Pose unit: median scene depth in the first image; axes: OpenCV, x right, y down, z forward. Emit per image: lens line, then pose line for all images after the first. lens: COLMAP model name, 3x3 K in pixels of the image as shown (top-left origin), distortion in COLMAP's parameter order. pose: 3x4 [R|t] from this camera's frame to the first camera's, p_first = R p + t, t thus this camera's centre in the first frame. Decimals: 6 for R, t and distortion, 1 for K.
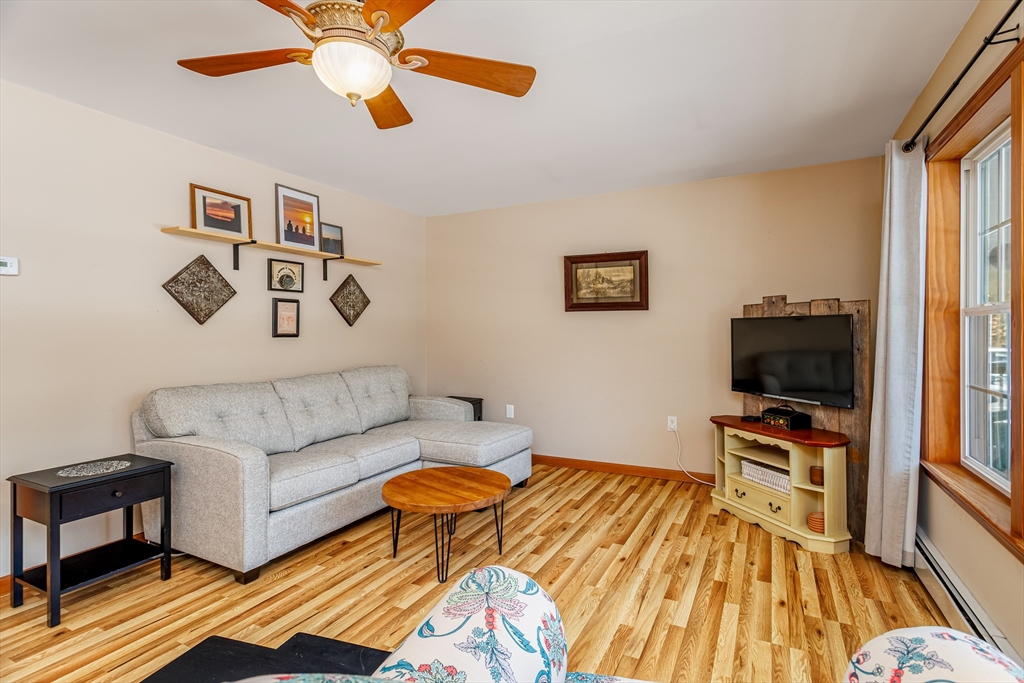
lens RADIAL K [[478.7, 0, 551.4], [0, 478.7, 332.9], [0, 0, 1]] dist [-0.005596, -0.001291]
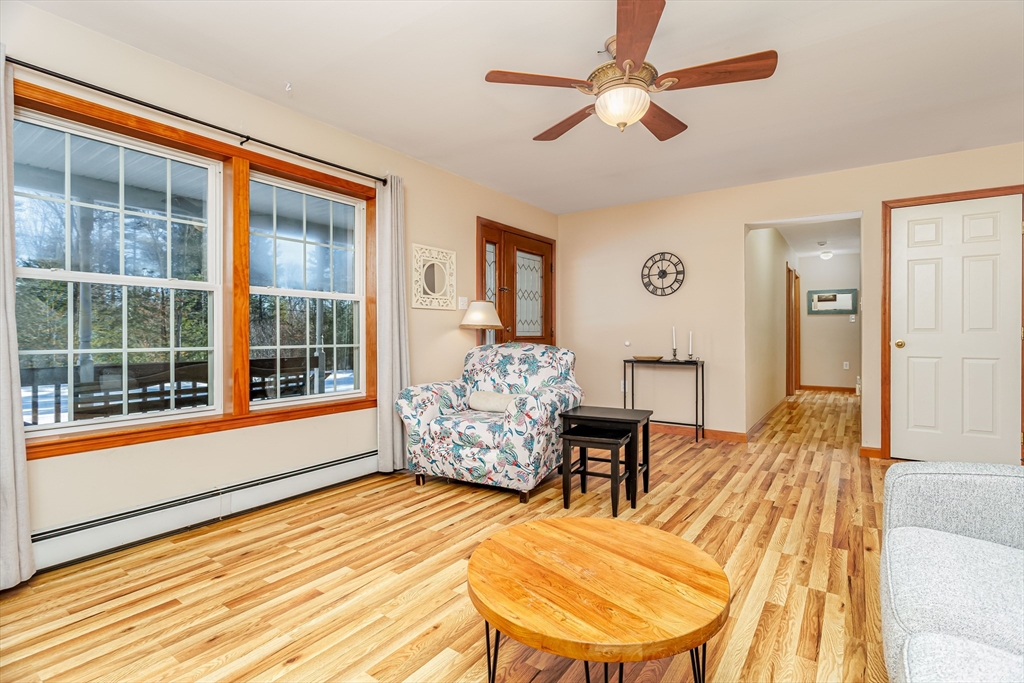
lens RADIAL K [[478.7, 0, 527.5], [0, 478.7, 337.7], [0, 0, 1]] dist [-0.005596, -0.001291]
pose [[-0.985730, 0.005349, 0.168247, -0.252405], [0.006218, 0.999970, 0.004644, 0.081329], [-0.168217, 0.005624, -0.985734, 1.630404]]
